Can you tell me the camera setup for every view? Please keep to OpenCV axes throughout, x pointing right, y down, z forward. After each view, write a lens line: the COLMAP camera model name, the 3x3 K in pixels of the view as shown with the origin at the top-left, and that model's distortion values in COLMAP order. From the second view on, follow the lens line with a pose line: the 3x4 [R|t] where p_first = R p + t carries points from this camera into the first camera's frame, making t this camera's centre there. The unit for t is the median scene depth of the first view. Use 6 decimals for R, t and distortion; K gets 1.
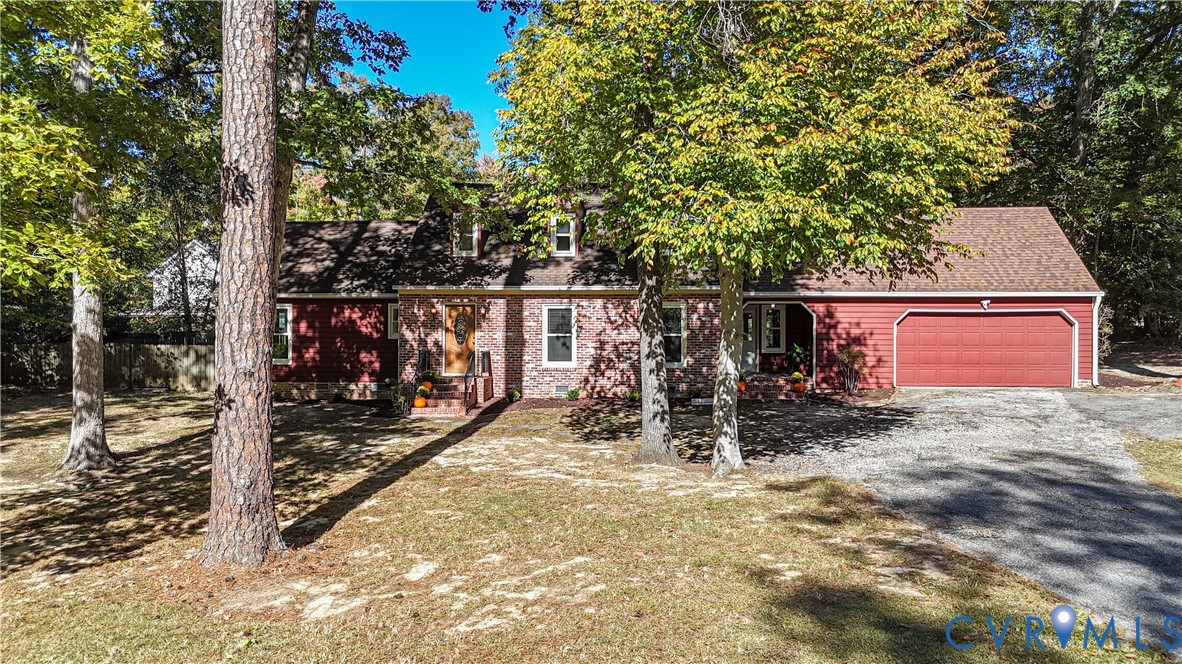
lens RADIAL K [[836.5, 0, 591.0], [0, 836.5, 332.0], [0, 0, 1]] dist [0.043836, -0.002173]
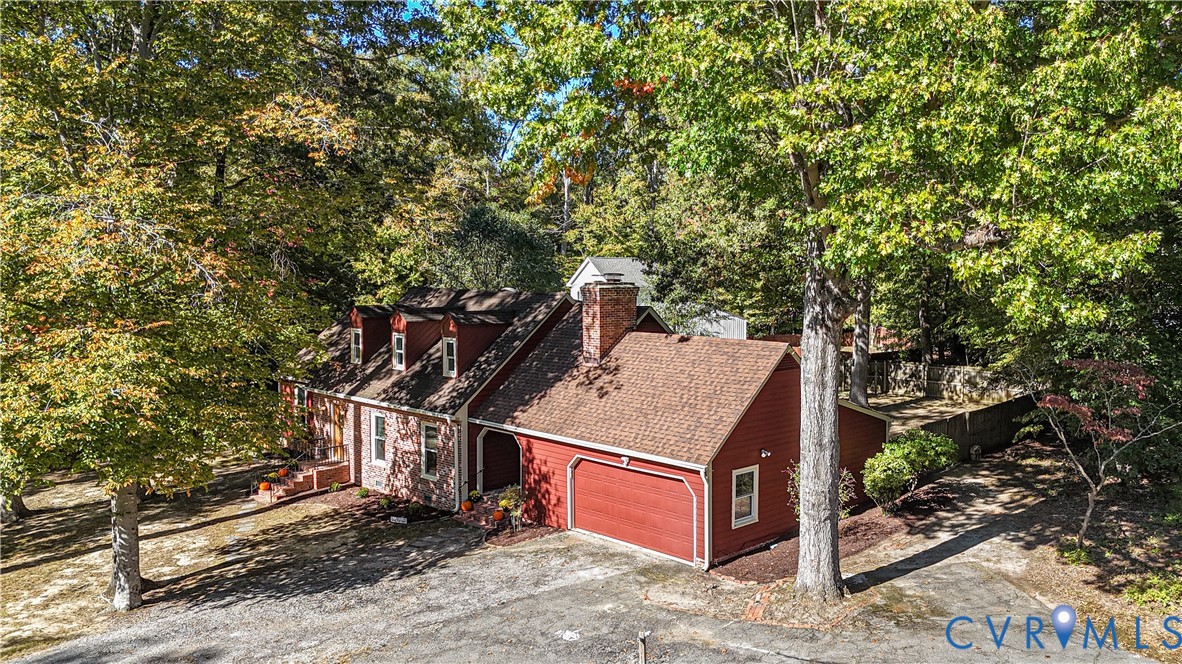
lens RADIAL K [[874.4, 0, 695.6], [0, 874.4, 321.6], [0, 0, 1]] dist [0.034547, -0.006745]
pose [[0.813543, 0.035631, -0.580412, 1.062306], [-0.003473, 0.998401, 0.056423, -0.237276], [0.581494, -0.043886, 0.812366, 0.241198]]
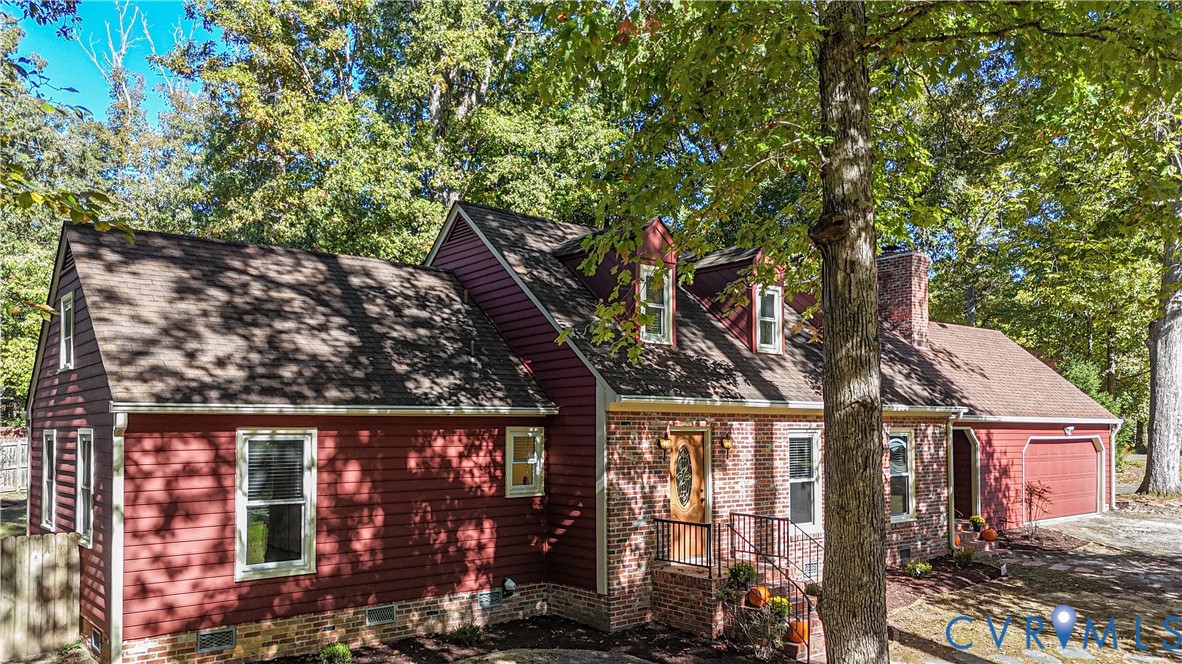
lens RADIAL K [[836.5, 0, 591.0], [0, 836.5, 332.0], [0, 0, 1]] dist [0.043836, -0.002173]
pose [[0.723822, 0.077524, 0.685618, -0.607616], [0.005586, 0.992977, -0.118175, -0.032488], [-0.689964, 0.089367, 0.718305, 0.637876]]
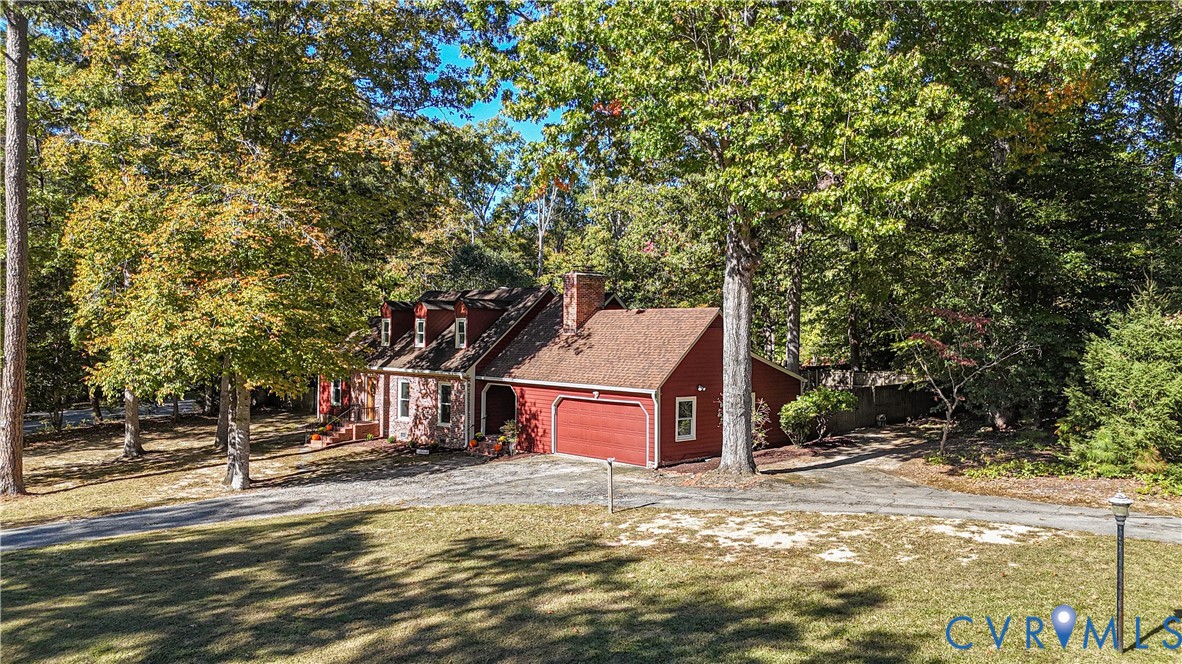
lens RADIAL K [[836.5, 0, 591.0], [0, 836.5, 332.0], [0, 0, 1]] dist [0.043836, -0.002173]
pose [[0.765897, 0.003188, -0.642955, 1.228834], [-0.009174, 0.999940, -0.005970, -0.115649], [0.642898, 0.010471, 0.765880, 0.026747]]
